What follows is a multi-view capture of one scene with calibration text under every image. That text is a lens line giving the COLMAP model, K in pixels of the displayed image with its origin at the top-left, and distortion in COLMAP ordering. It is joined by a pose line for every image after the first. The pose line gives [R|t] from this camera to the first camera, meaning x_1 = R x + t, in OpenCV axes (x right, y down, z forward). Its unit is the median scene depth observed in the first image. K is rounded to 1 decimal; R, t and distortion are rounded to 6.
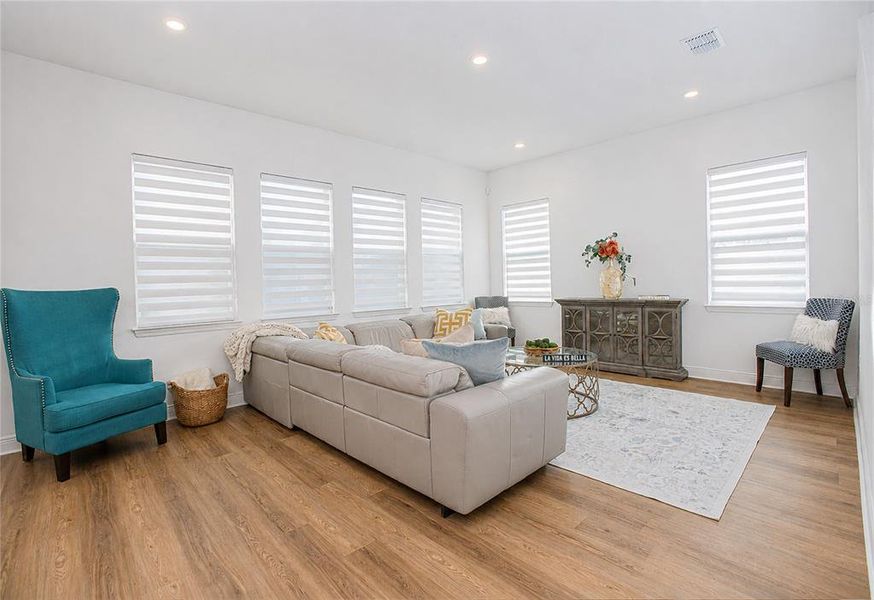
lens RADIAL K [[399.8, 0, 437.0], [0, 399.8, 300.0], [0, 0, 1]] dist [-0.017304, 0.000428]
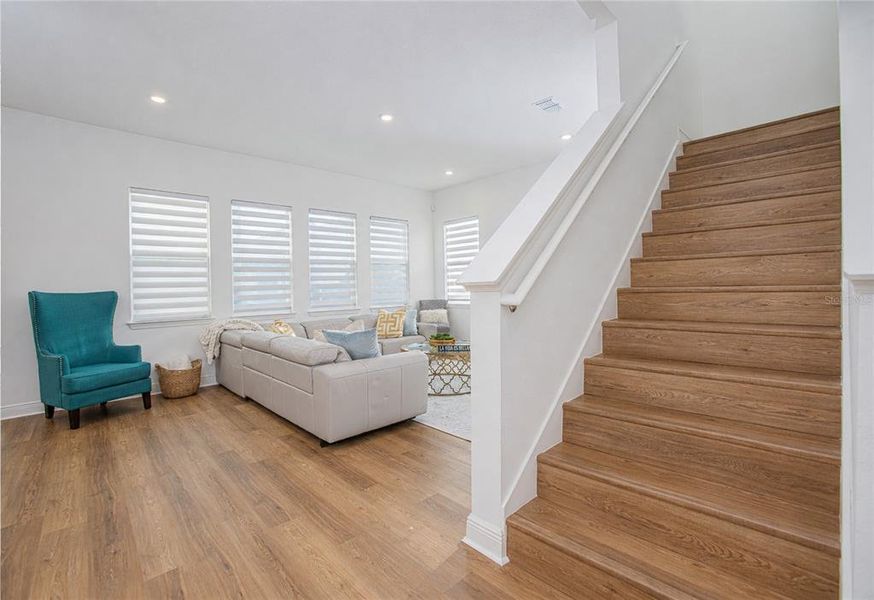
lens RADIAL K [[417.2, 0, 437.0], [0, 417.2, 300.0], [0, 0, 1]] dist [0.000153, 0.000104]
pose [[0.999027, 0.004635, -0.043866, 0.307997], [-0.004899, 0.999970, -0.005920, -0.000593], [0.043837, 0.006129, 0.999020, -0.331258]]
